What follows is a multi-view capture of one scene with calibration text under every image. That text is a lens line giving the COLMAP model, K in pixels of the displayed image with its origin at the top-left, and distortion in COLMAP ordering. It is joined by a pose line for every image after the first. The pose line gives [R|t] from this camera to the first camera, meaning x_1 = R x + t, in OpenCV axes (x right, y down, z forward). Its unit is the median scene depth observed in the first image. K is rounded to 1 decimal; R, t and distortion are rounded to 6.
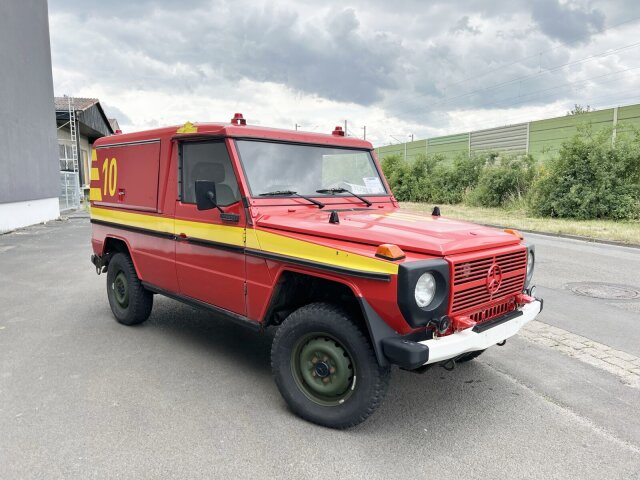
lens RADIAL K [[483.1, 0, 320.0], [0, 483.1, 240.0], [0, 0, 1]] dist [0.005114, 0.005091]
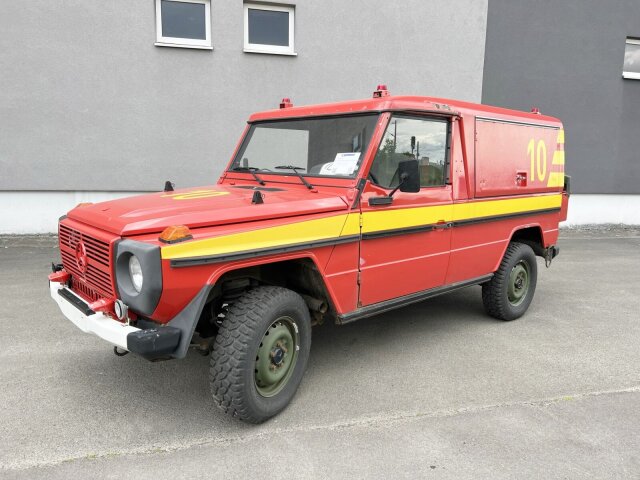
lens RADIAL K [[480.9, 0, 320.0], [0, 480.9, 240.0], [0, 0, 1]] dist [0.024520, -0.026222]
pose [[-0.034815, 0.150056, -0.988064, 0.959612], [-0.135371, 0.978844, 0.153426, -0.120147], [0.990183, 0.139096, -0.013766, 1.112664]]
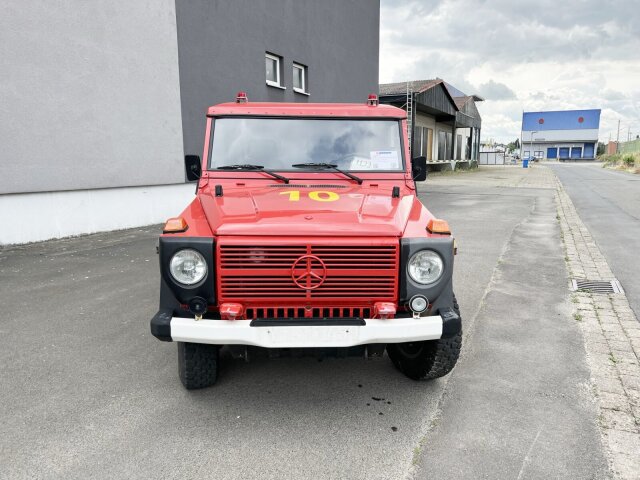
lens RADIAL K [[480.9, 0, 320.0], [0, 480.9, 240.0], [0, 0, 1]] dist [0.024520, -0.026222]
pose [[0.745209, 0.112353, -0.657298, 0.694405], [-0.080632, 0.993653, 0.078431, -0.031813], [0.661938, -0.005449, 0.749539, 0.295570]]
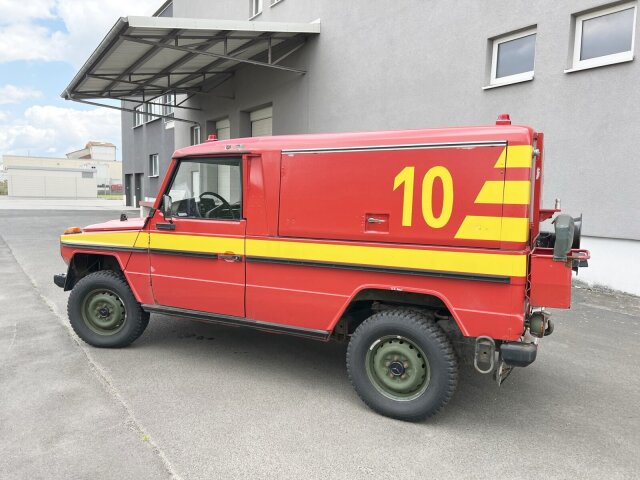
lens RADIAL K [[488.6, 0, 320.0], [0, 488.6, 240.0], [0, 0, 1]] dist [0.031975, -0.011657]
pose [[-0.945428, 0.011479, -0.325630, 0.181696], [-0.060109, 0.976082, 0.208930, -0.290157], [0.320240, 0.217101, -0.922124, 2.299080]]
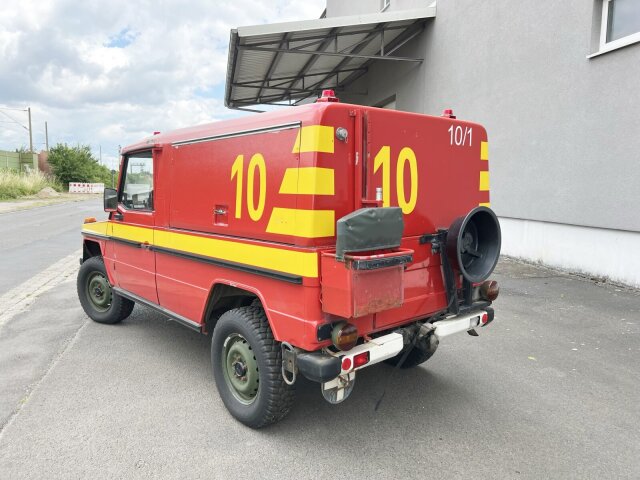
lens RADIAL K [[488.6, 0, 320.0], [0, 488.6, 240.0], [0, 0, 1]] dist [0.031975, -0.011657]
pose [[-0.998516, -0.015495, 0.052209, -0.395645], [-0.003176, 0.973604, 0.228223, -0.293607], [-0.054367, 0.227719, -0.972208, 2.335090]]
